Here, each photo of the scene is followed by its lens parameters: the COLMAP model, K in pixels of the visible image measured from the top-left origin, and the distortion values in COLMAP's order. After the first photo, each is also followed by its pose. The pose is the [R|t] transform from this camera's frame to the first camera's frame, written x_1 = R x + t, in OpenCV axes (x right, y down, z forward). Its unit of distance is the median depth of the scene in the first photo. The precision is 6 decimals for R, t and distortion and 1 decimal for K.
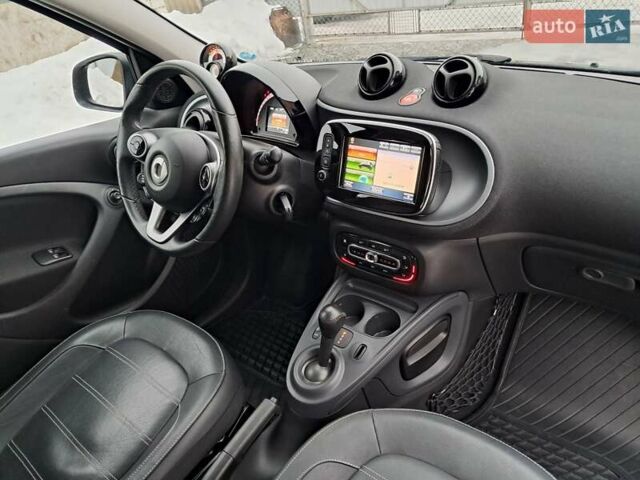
lens RADIAL K [[506.7, 0, 319.1], [0, 506.7, 236.7], [0, 0, 1]] dist [0.003449, -0.002128]
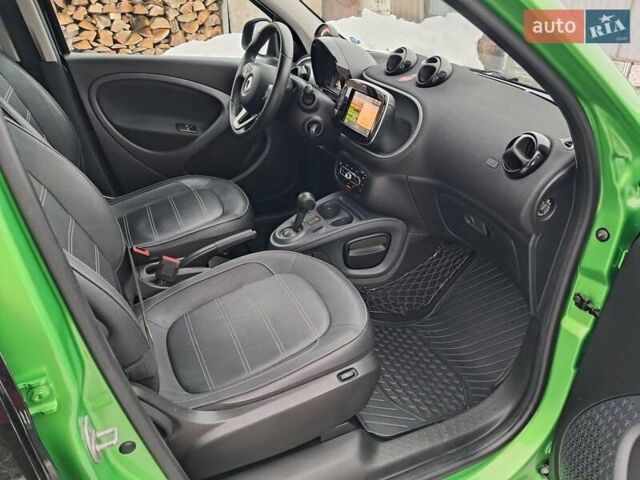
lens RADIAL K [[515.3, 0, 320.0], [0, 515.3, 240.0], [0, 0, 1]] dist [0.008273, 0.012887]
pose [[0.883188, 0.337496, -0.325691, 0.562164], [-0.346324, 0.937555, 0.032400, 0.192128], [0.316288, 0.084179, 0.944921, -0.428008]]
